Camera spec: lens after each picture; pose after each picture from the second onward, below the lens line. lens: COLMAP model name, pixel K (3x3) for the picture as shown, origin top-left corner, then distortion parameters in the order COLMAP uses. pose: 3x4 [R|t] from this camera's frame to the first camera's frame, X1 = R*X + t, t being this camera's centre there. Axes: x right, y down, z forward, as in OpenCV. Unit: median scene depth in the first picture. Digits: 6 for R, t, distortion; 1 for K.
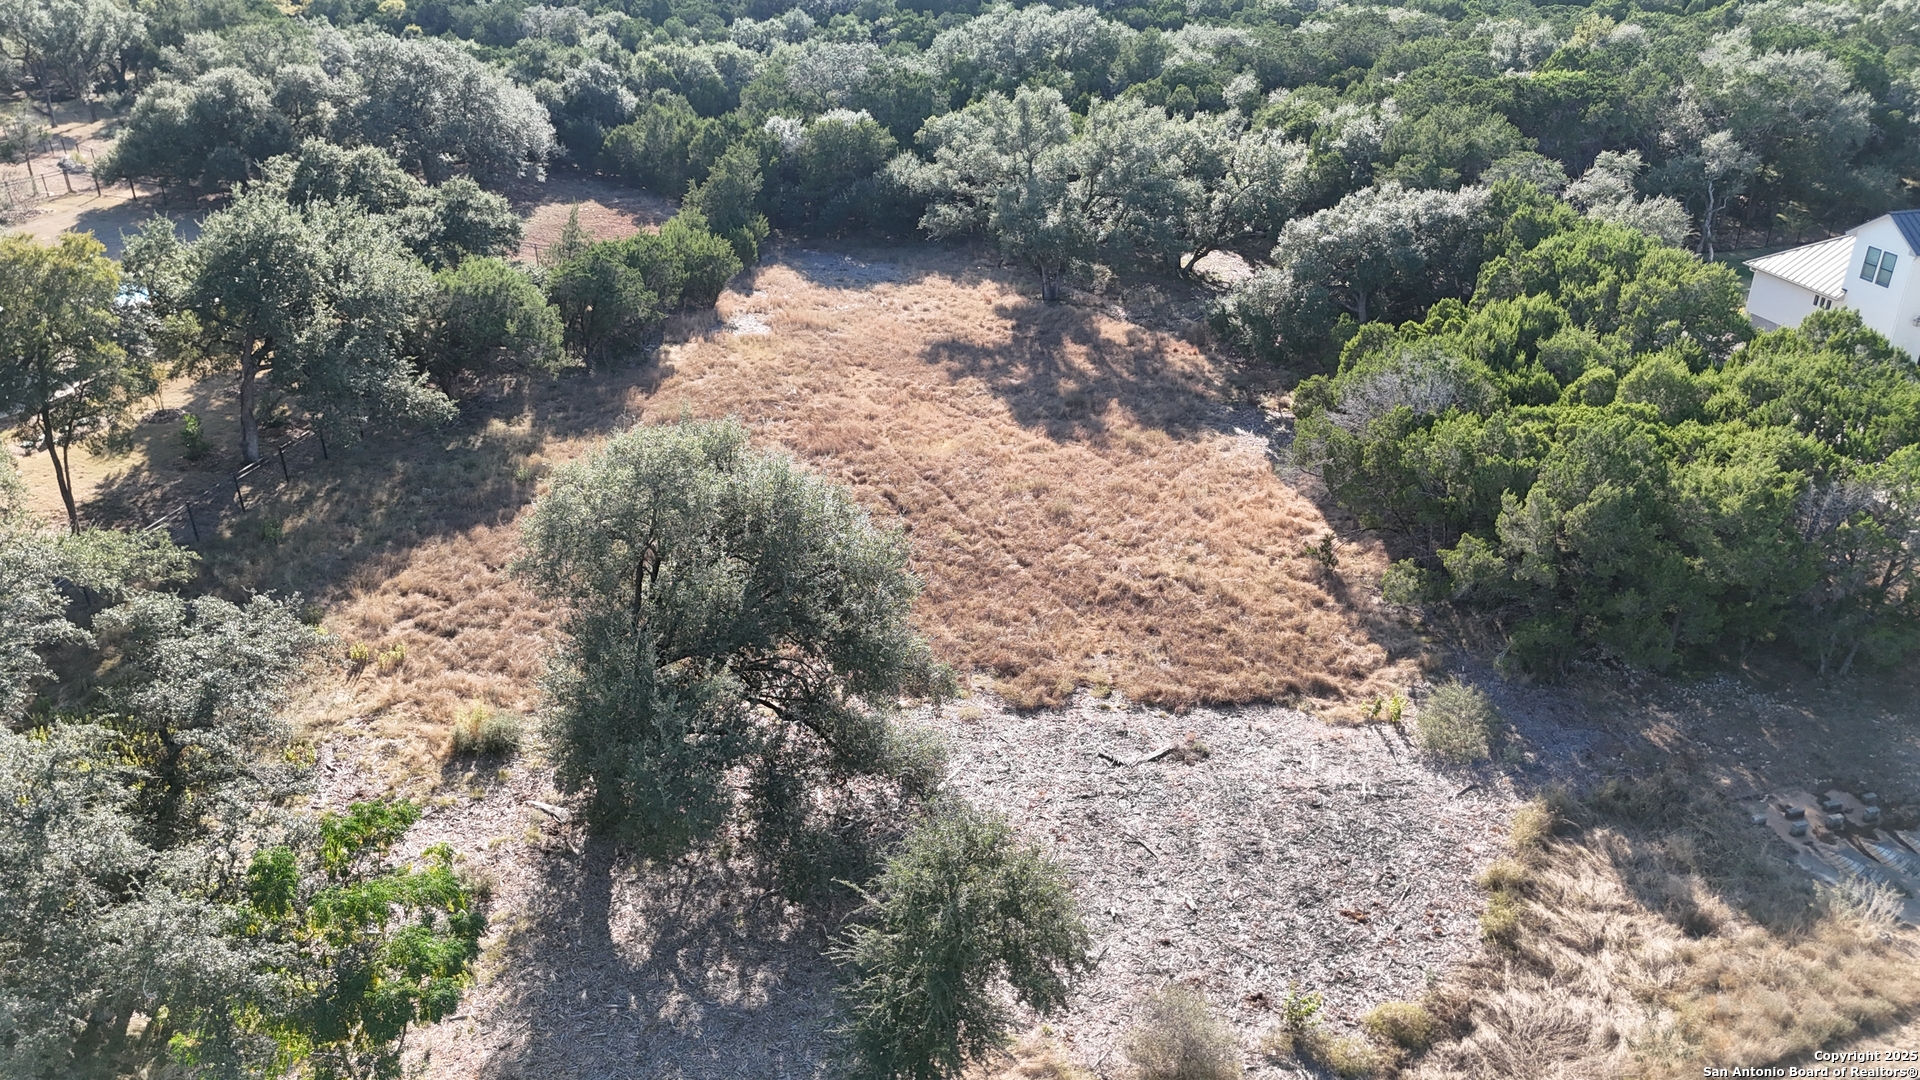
lens RADIAL K [[1418.1, 0, 967.5], [0, 1418.1, 539.2], [0, 0, 1]] dist [0.080799, -0.087485]
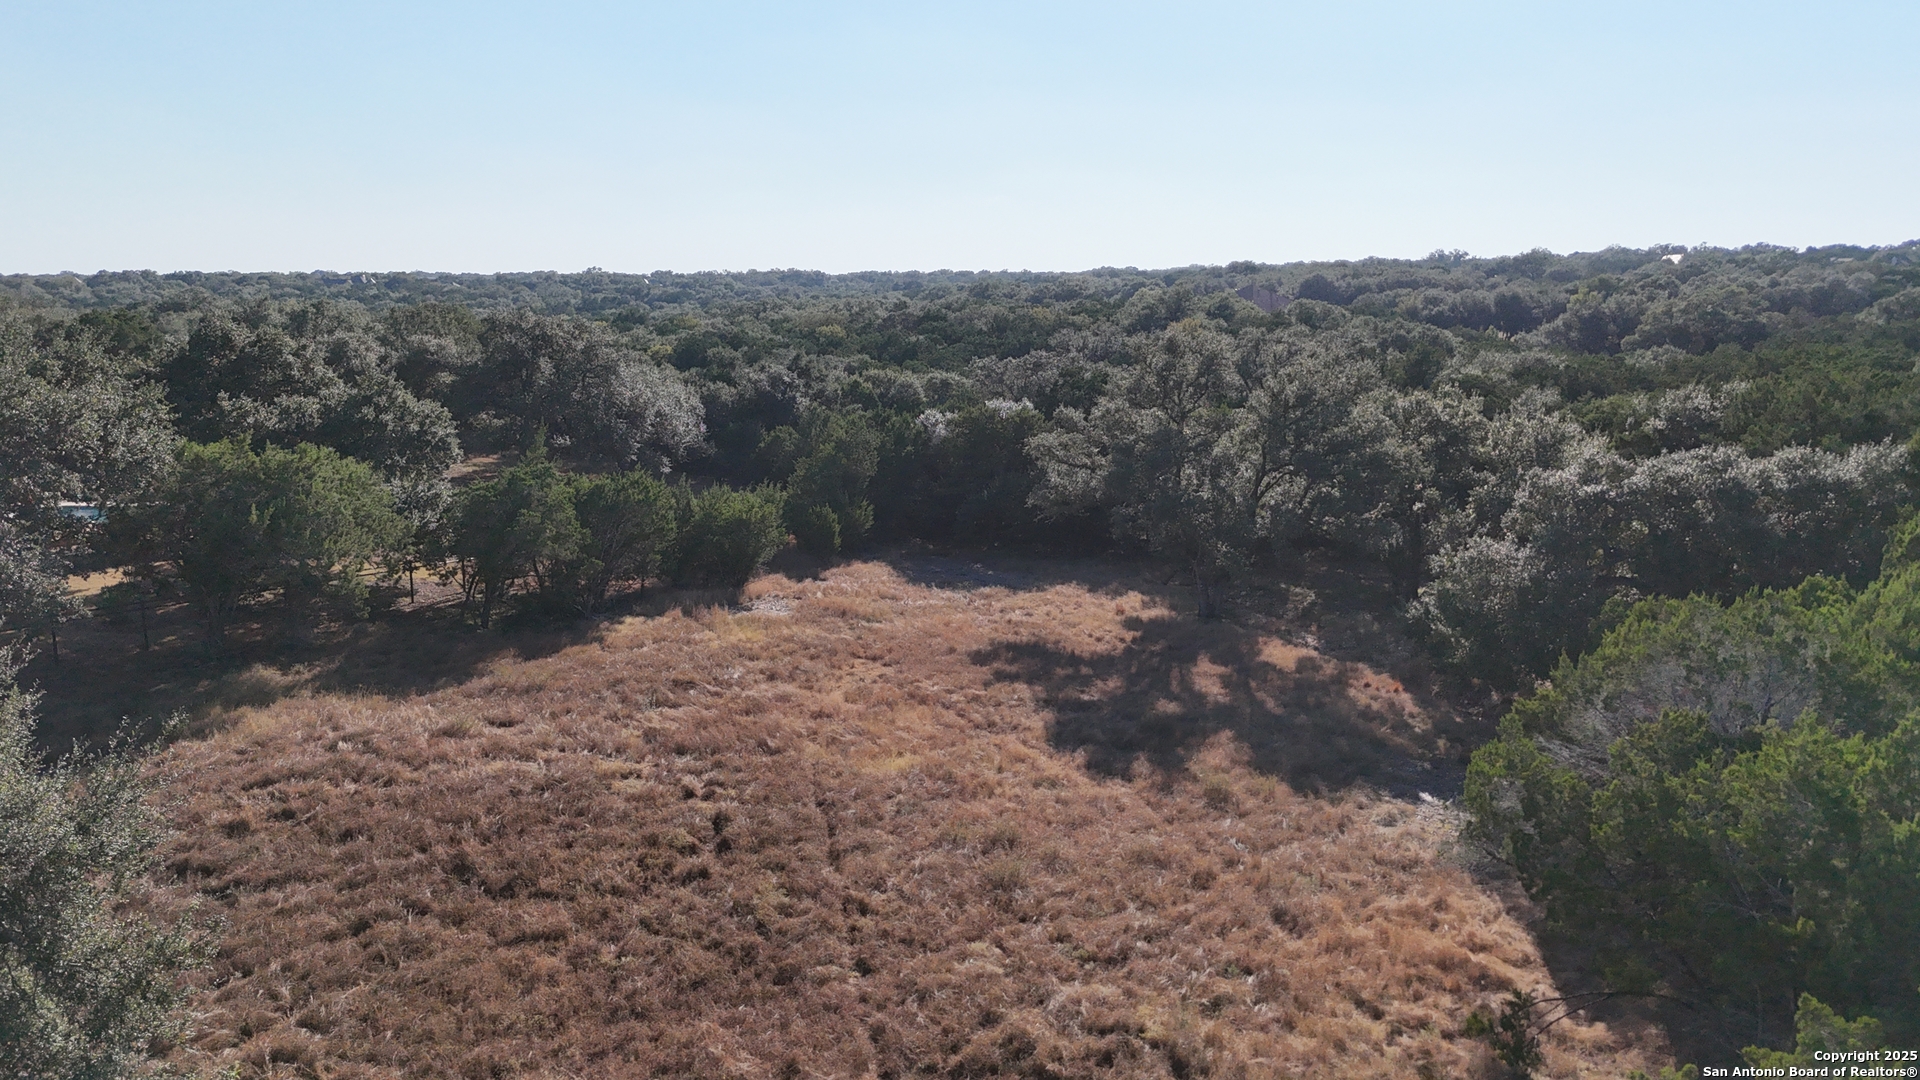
lens RADIAL K [[1418.1, 0, 967.5], [0, 1418.1, 539.2], [0, 0, 1]] dist [0.080799, -0.087485]
pose [[0.965877, 0.053927, -0.253324, 0.143883], [-0.126319, 0.951951, -0.278984, 0.007331], [0.226108, 0.301464, 0.926280, 0.374713]]
